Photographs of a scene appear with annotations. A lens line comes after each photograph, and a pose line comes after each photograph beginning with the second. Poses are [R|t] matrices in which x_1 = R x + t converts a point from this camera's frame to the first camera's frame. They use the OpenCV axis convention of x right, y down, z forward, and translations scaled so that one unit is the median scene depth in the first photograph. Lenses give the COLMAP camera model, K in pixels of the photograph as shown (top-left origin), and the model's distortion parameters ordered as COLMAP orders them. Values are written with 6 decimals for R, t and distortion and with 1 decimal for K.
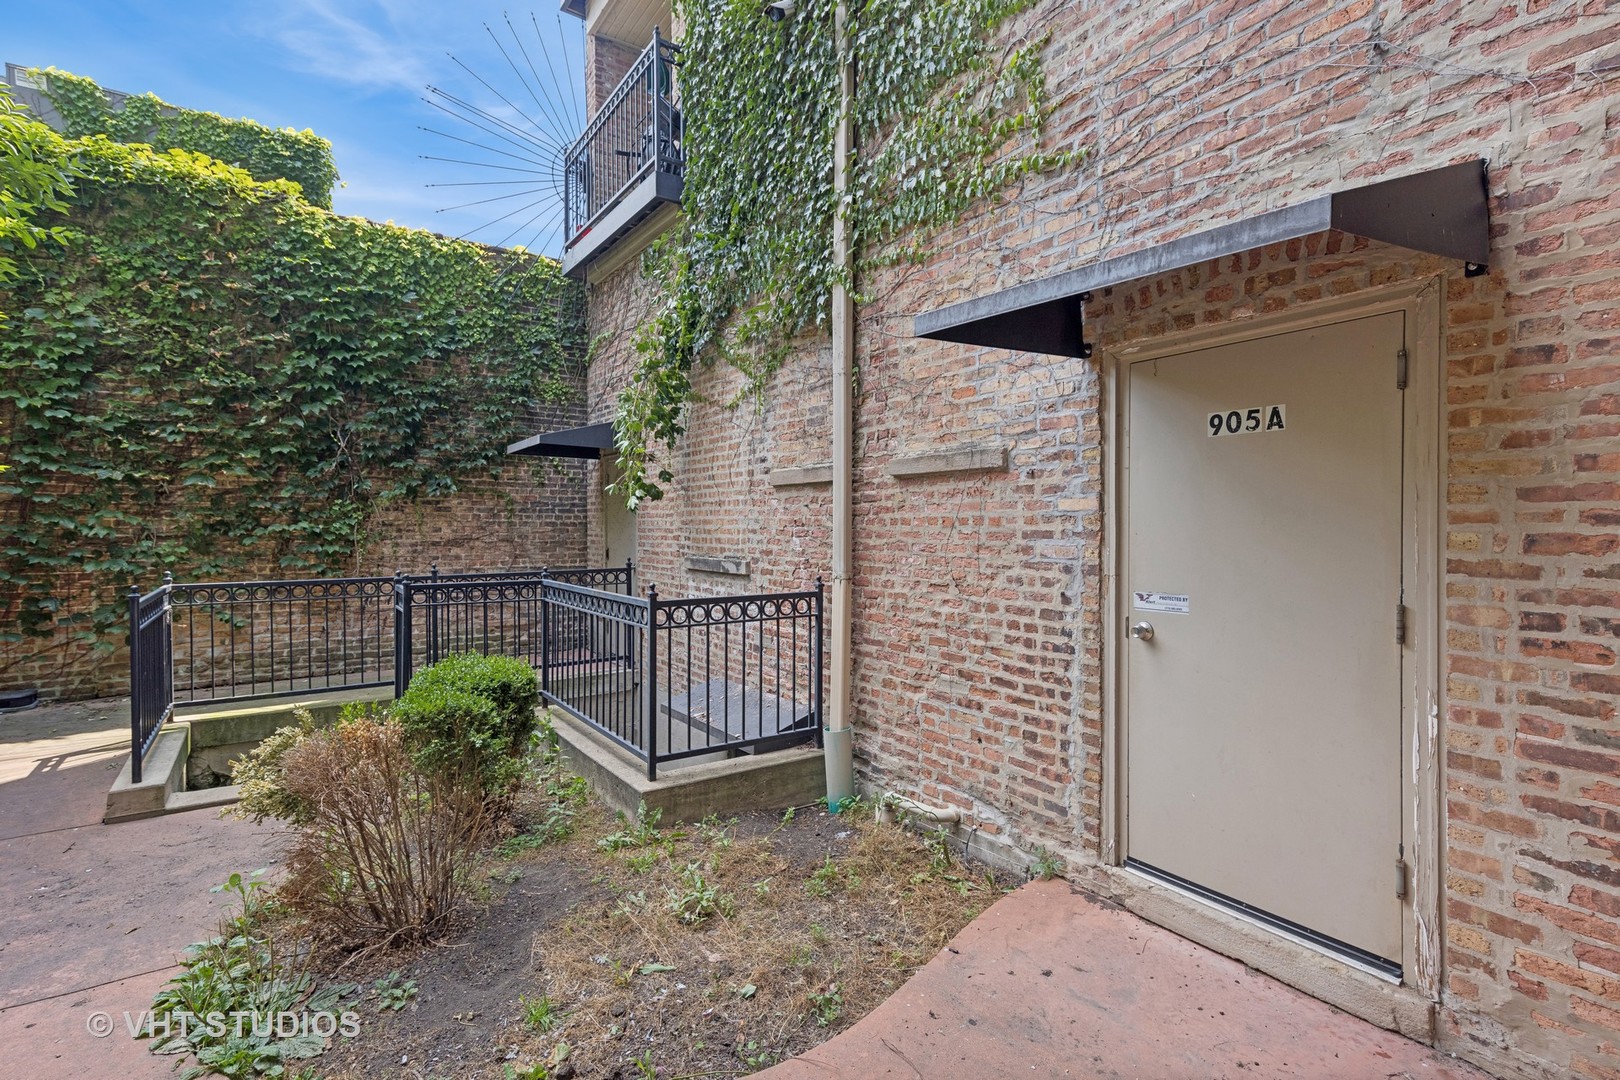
lens RADIAL K [[759.7, 0, 815.6], [0, 759.7, 529.3], [0, 0, 1]] dist [0.015972, -0.000441]
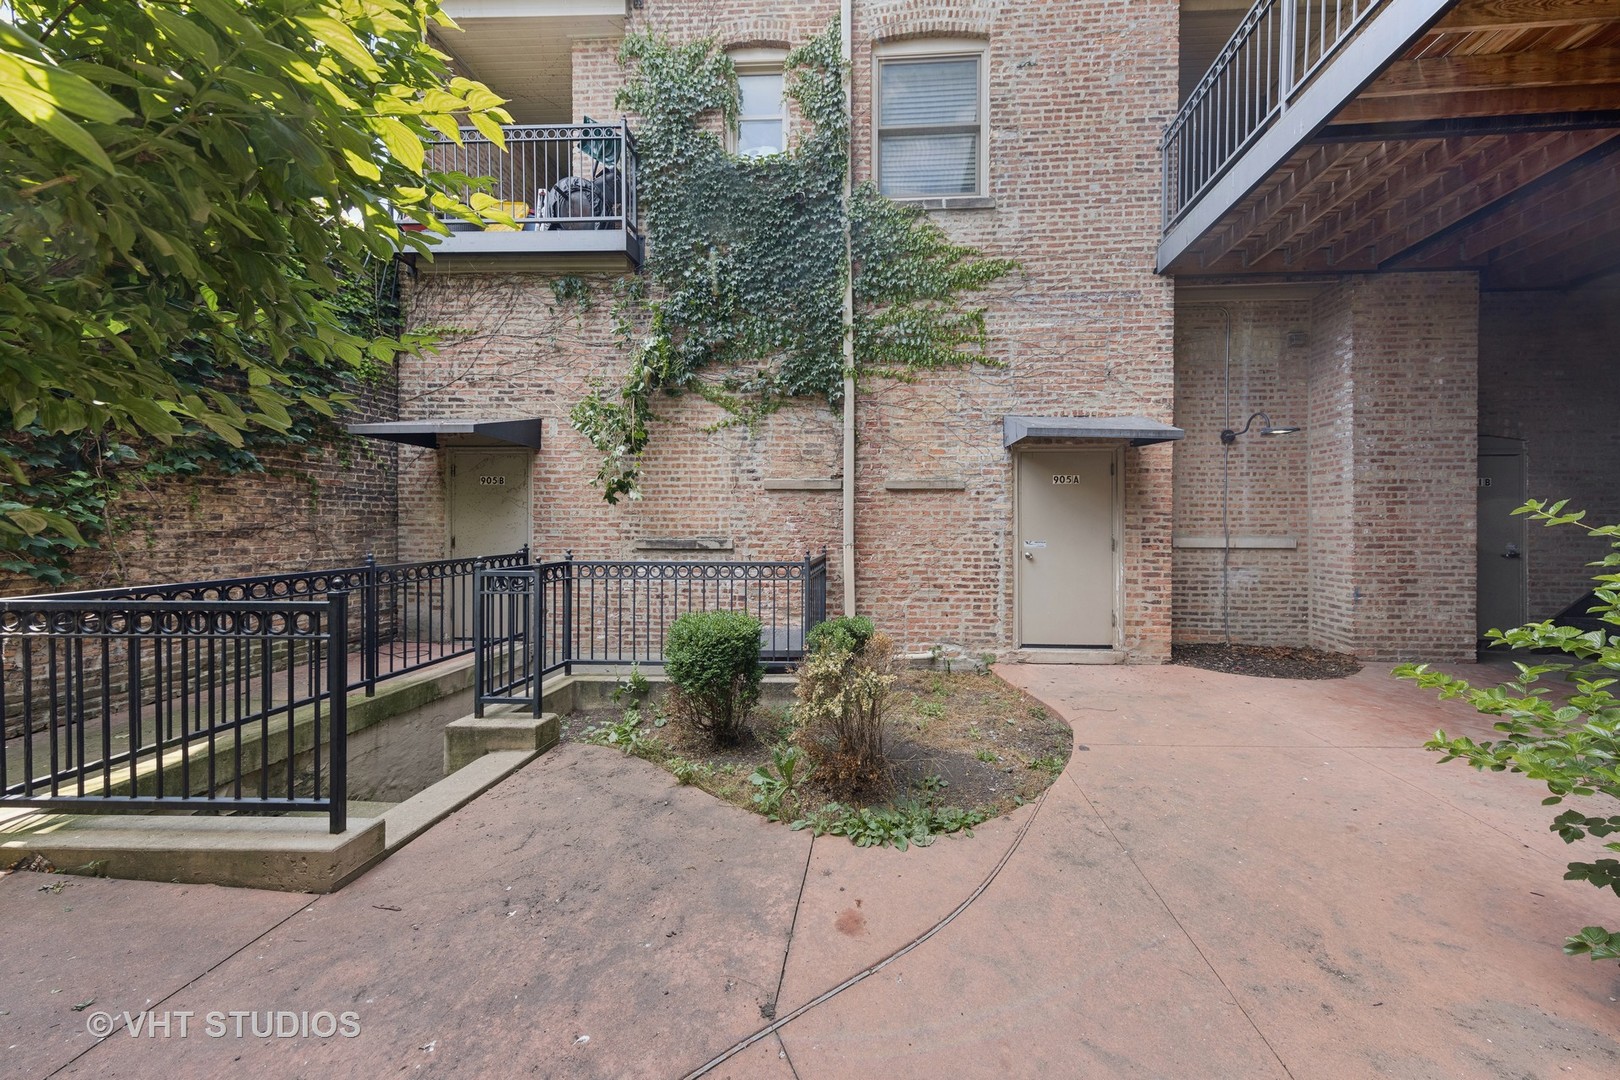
lens RADIAL K [[527.3, 0, 857.3], [0, 527.3, 522.5], [0, 0, 1]] dist [0.011357, -0.000017]
pose [[0.614207, 0.002189, 0.789142, -0.721170], [0.002186, 0.999988, -0.004476, 0.014201], [-0.789142, 0.004474, 0.614194, 0.185549]]
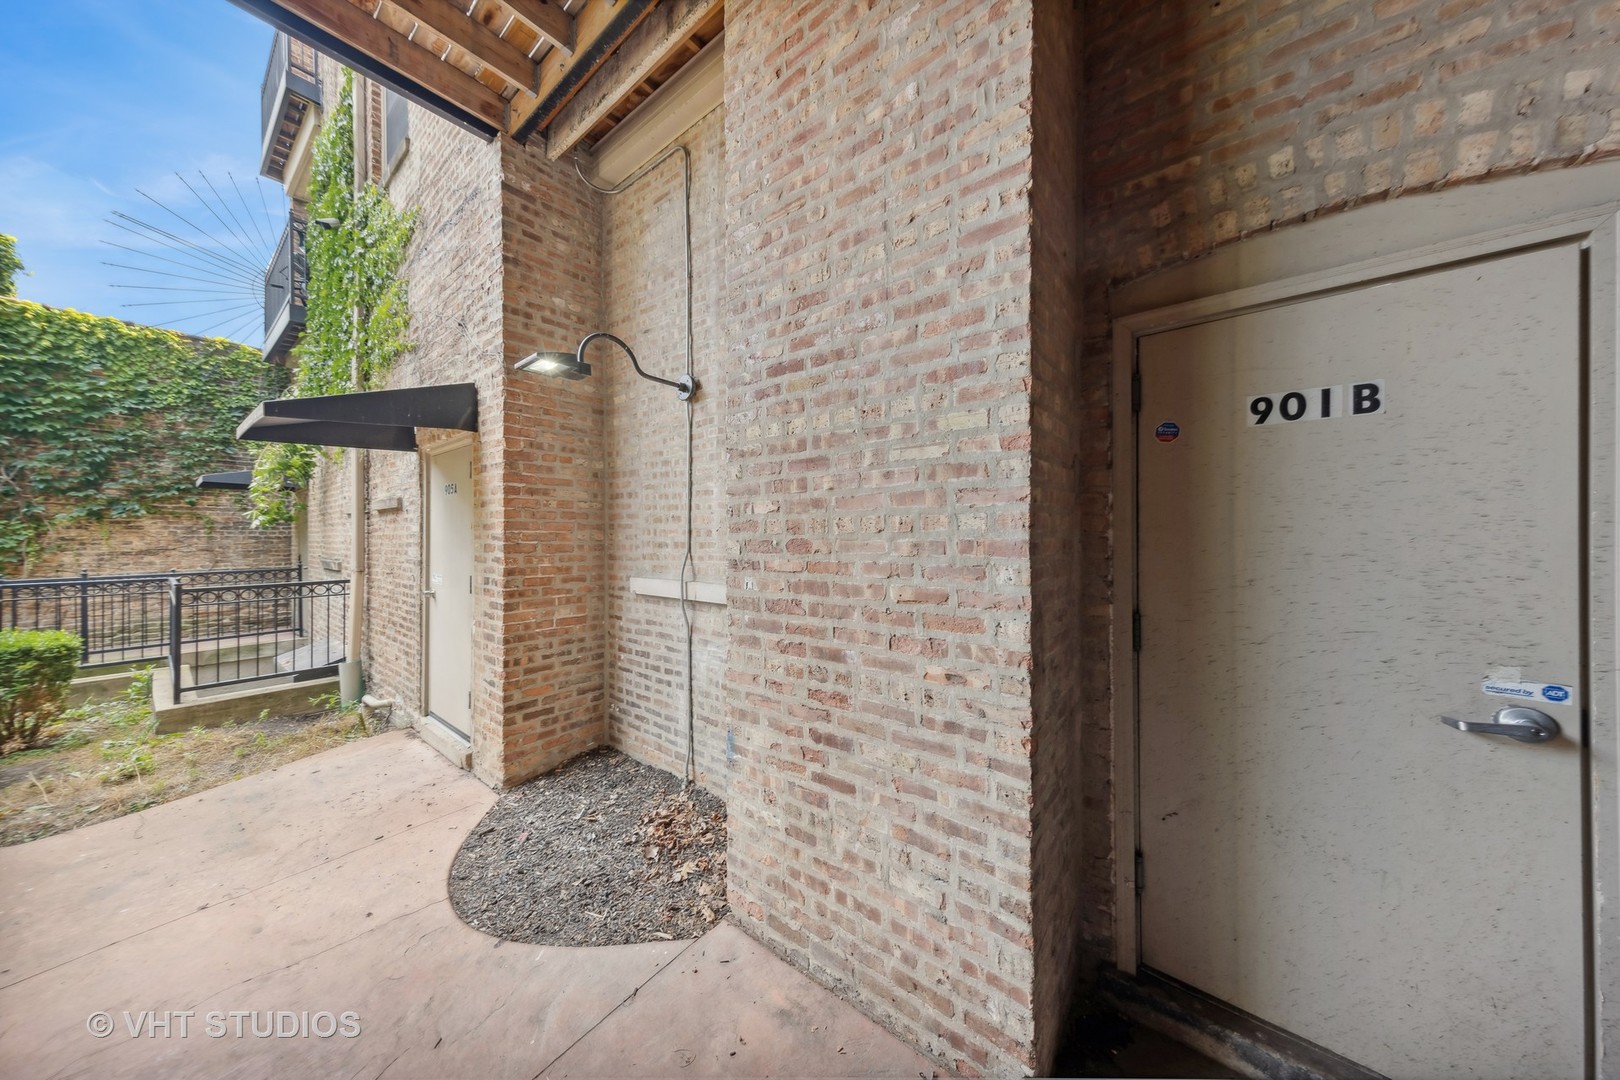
lens RADIAL K [[502.1, 0, 808.8], [0, 502.1, 531.6], [0, 0, 1]] dist [0.010411, -0.000087]
pose [[0.955128, -0.003370, 0.296175, 0.513348], [0.006548, 0.999931, -0.009741, -0.003810], [-0.296122, 0.011243, 0.955084, -0.278874]]
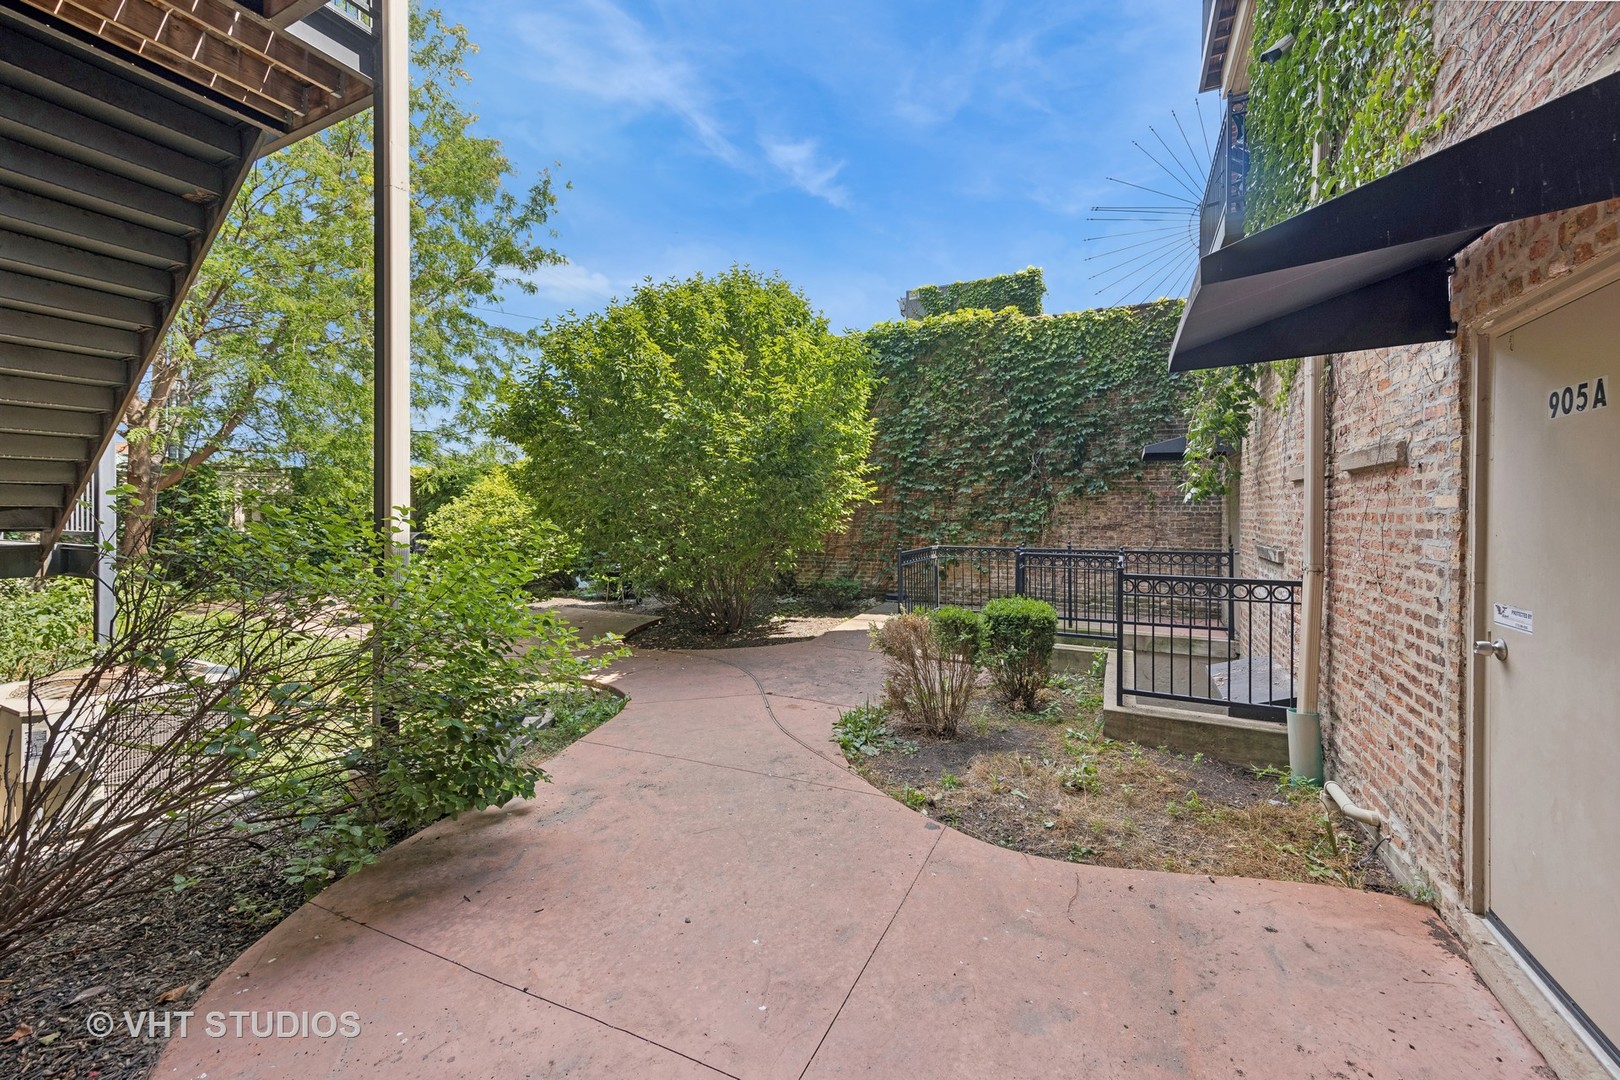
lens RADIAL K [[623.6, 0, 839.0], [0, 623.6, 513.3], [0, 0, 1]] dist [0.015211, -0.000117]
pose [[0.509060, 0.004473, -0.860720, 0.352770], [-0.006816, 0.999976, 0.001165, -0.008187], [0.860704, 0.005274, 0.509078, -0.001760]]
